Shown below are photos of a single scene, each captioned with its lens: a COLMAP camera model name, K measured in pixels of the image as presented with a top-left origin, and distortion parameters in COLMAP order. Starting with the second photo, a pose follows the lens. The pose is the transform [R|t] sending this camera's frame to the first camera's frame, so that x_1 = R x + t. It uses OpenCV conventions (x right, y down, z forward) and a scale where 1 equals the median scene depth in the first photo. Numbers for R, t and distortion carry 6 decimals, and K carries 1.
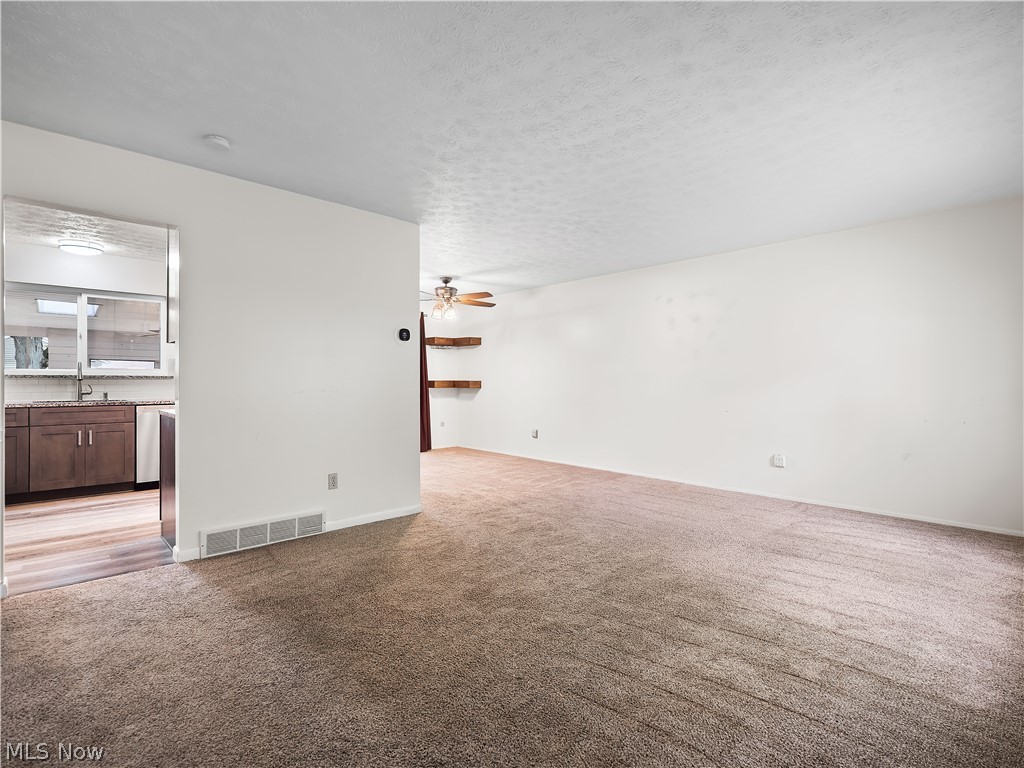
lens RADIAL K [[502.4, 0, 513.0], [0, 502.4, 381.5], [0, 0, 1]] dist [-0.001785, -0.001601]
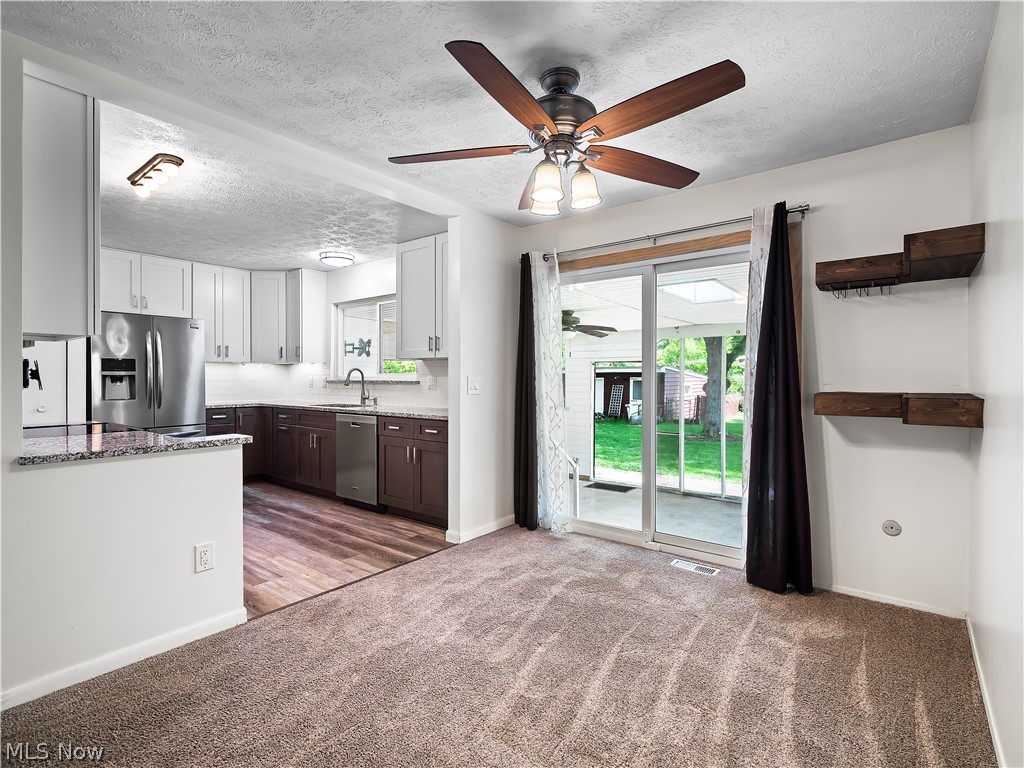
lens RADIAL K [[502.4, 0, 513.0], [0, 502.4, 381.5], [0, 0, 1]] dist [-0.001785, -0.001601]
pose [[0.143911, 0.004645, -0.989580, 0.219213], [-0.001573, 0.999989, 0.004465, -0.015415], [0.989589, 0.000914, 0.143917, 1.122060]]
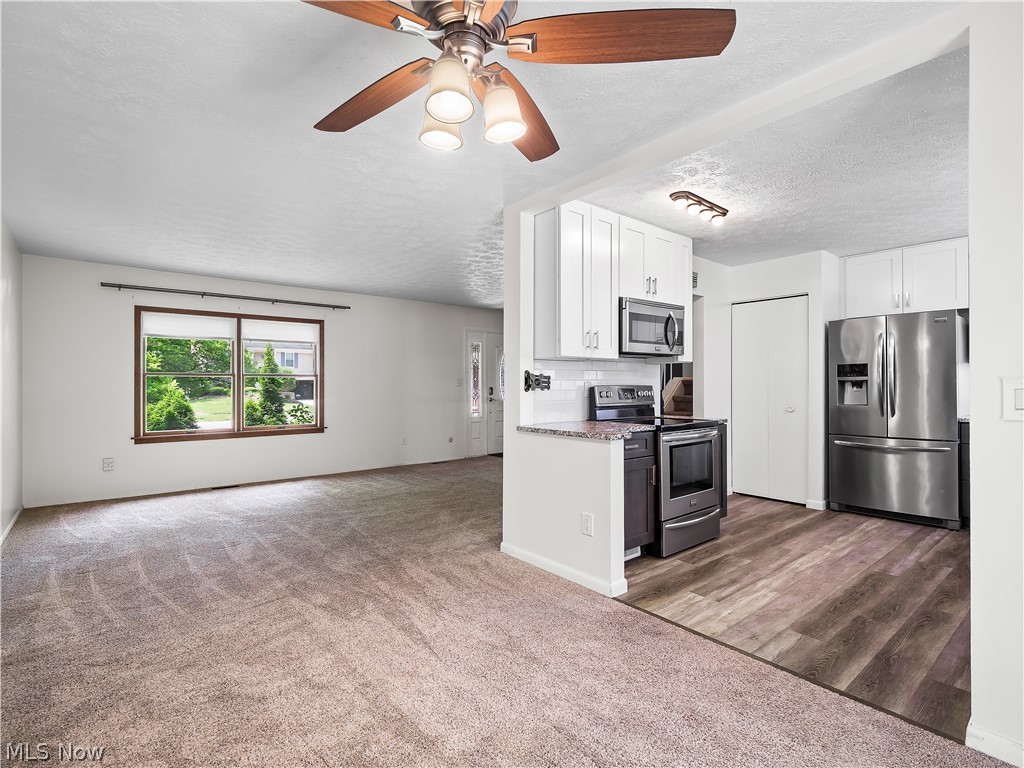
lens RADIAL K [[502.4, 0, 513.0], [0, 502.4, 381.5], [0, 0, 1]] dist [-0.001785, -0.001601]
pose [[-0.997670, 0.000857, 0.068225, -0.207055], [0.000512, 0.999987, -0.005084, -0.015269], [-0.068228, -0.005037, -0.997657, 1.478531]]
